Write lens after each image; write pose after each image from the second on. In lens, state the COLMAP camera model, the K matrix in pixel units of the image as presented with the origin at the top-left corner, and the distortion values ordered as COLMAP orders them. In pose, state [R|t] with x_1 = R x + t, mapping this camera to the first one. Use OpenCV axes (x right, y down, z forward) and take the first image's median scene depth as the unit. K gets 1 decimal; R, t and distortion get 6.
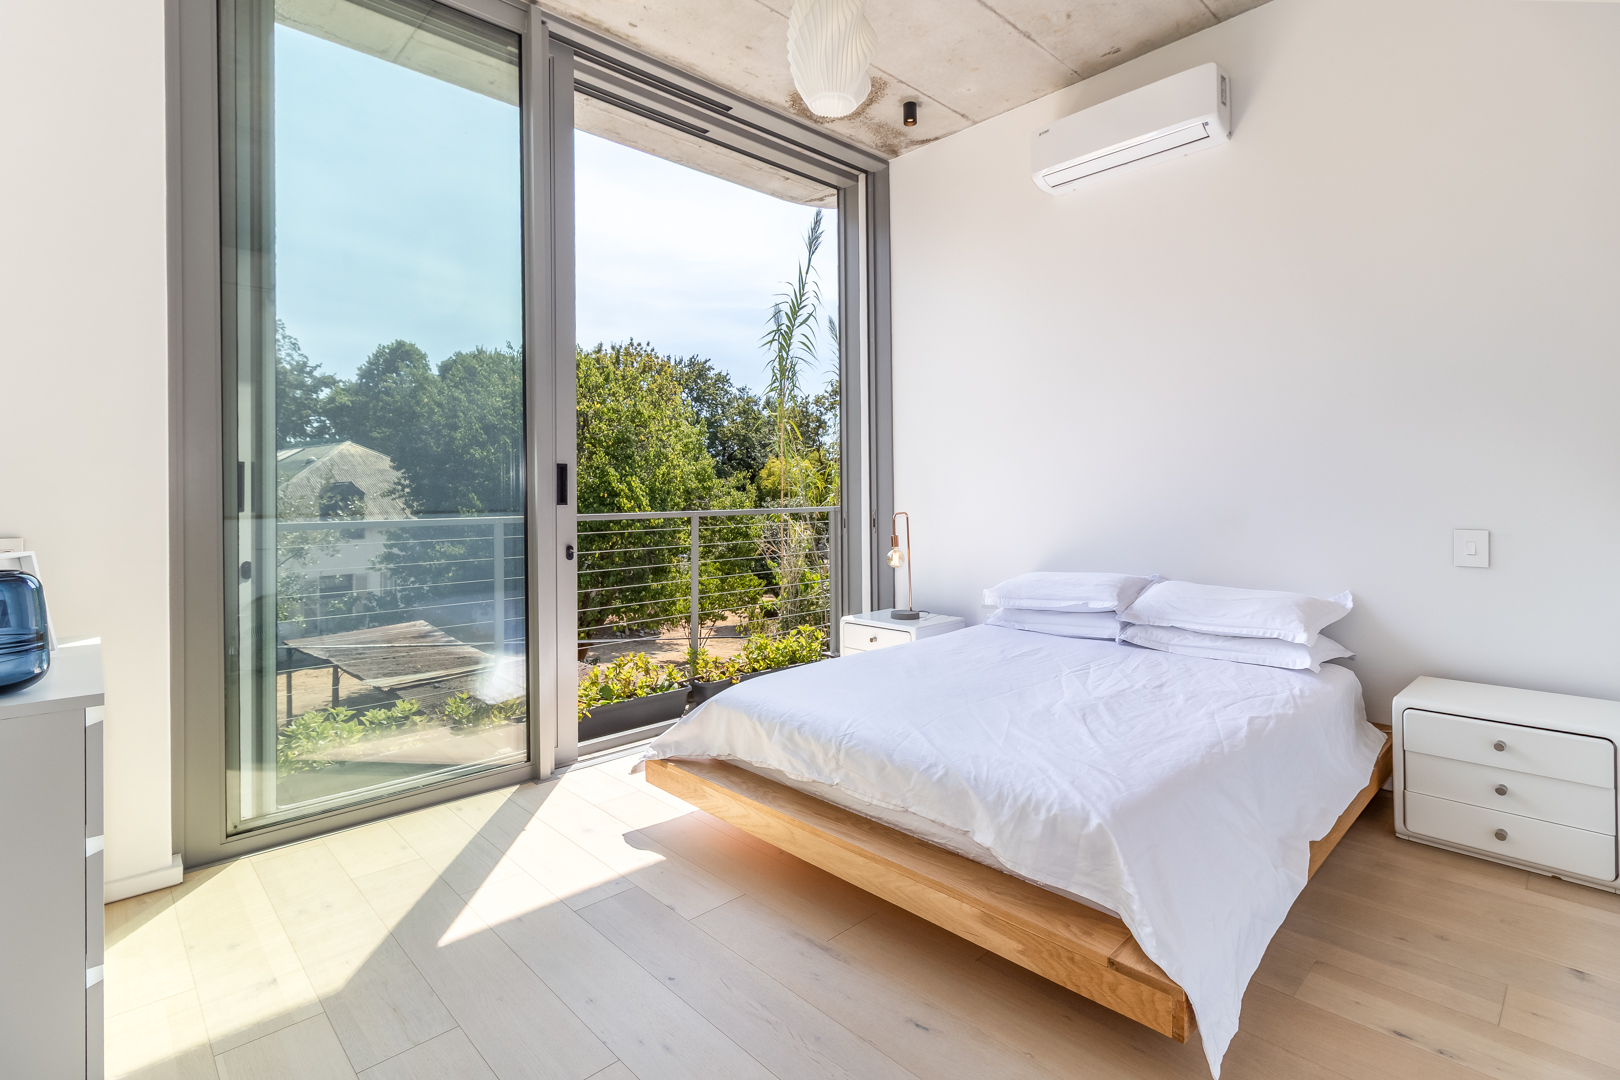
lens RADIAL K [[770.0, 0, 802.5], [0, 770.0, 483.2], [0, 0, 1]] dist [0.001754, 0.000161]
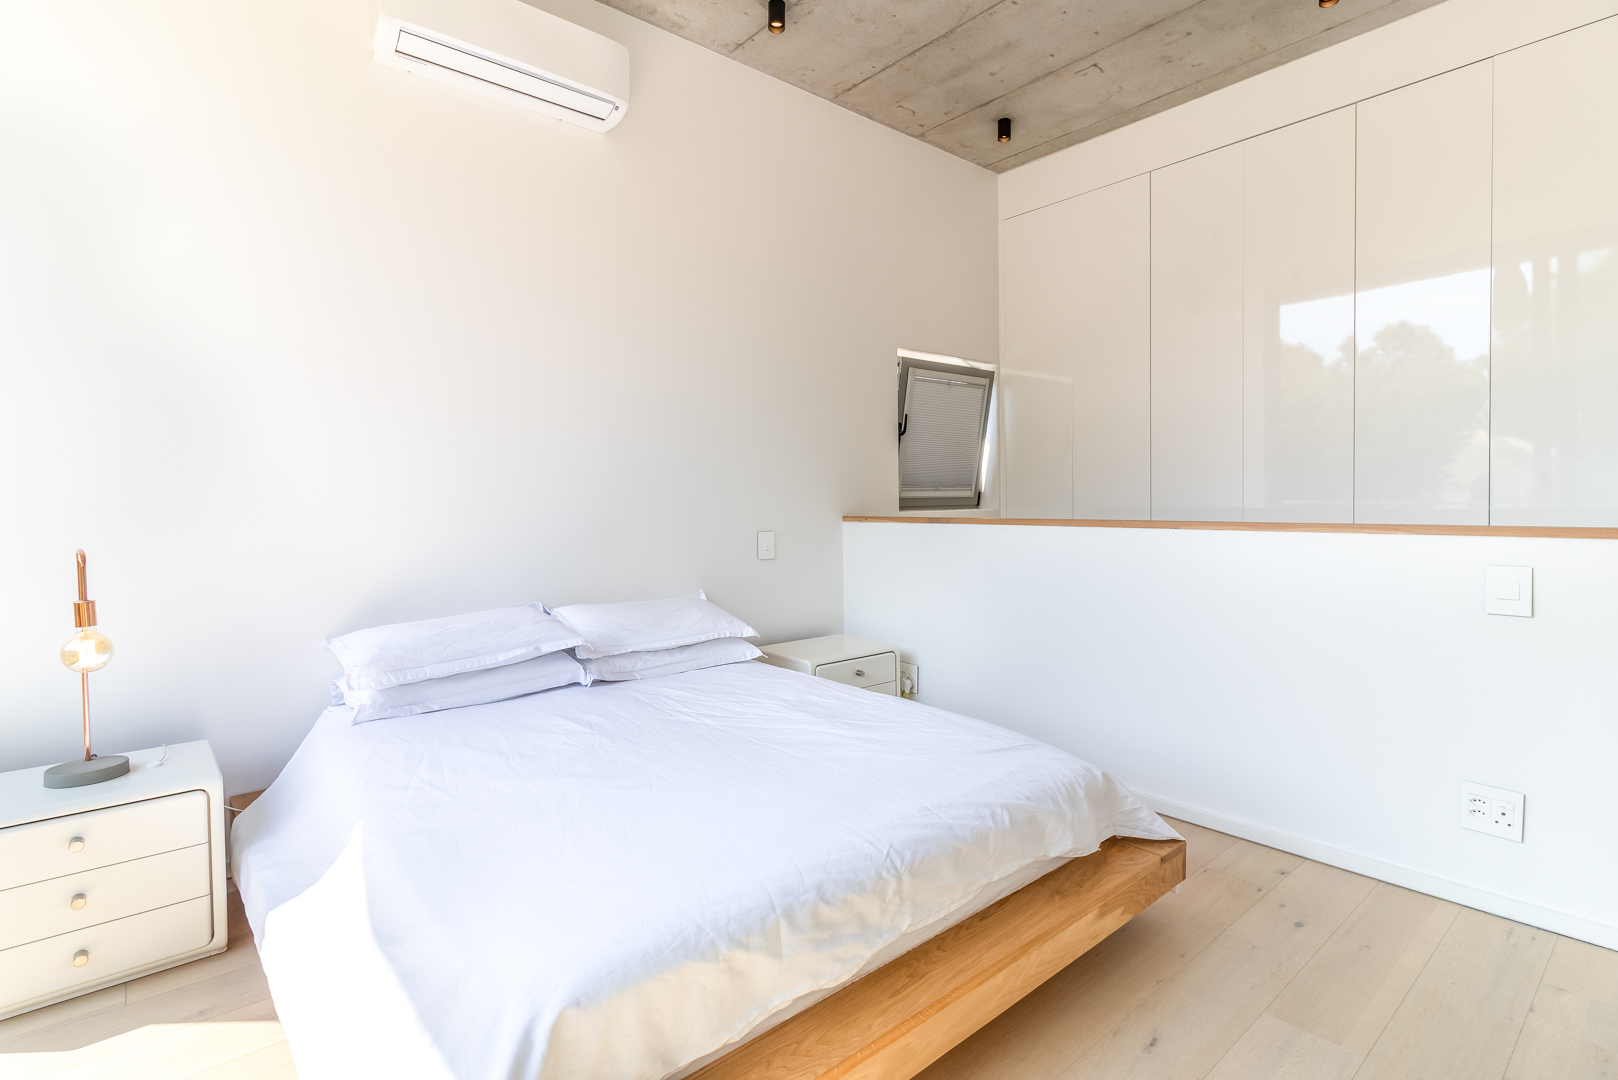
lens RADIAL K [[815.4, 0, 824.8], [0, 815.4, 506.1], [0, 0, 1]] dist [-0.001893, -0.000045]
pose [[0.018592, 0.003098, 0.999822, -0.627575], [-0.003333, 0.999990, -0.003036, 0.022438], [-0.999822, -0.003276, 0.018602, 0.990750]]
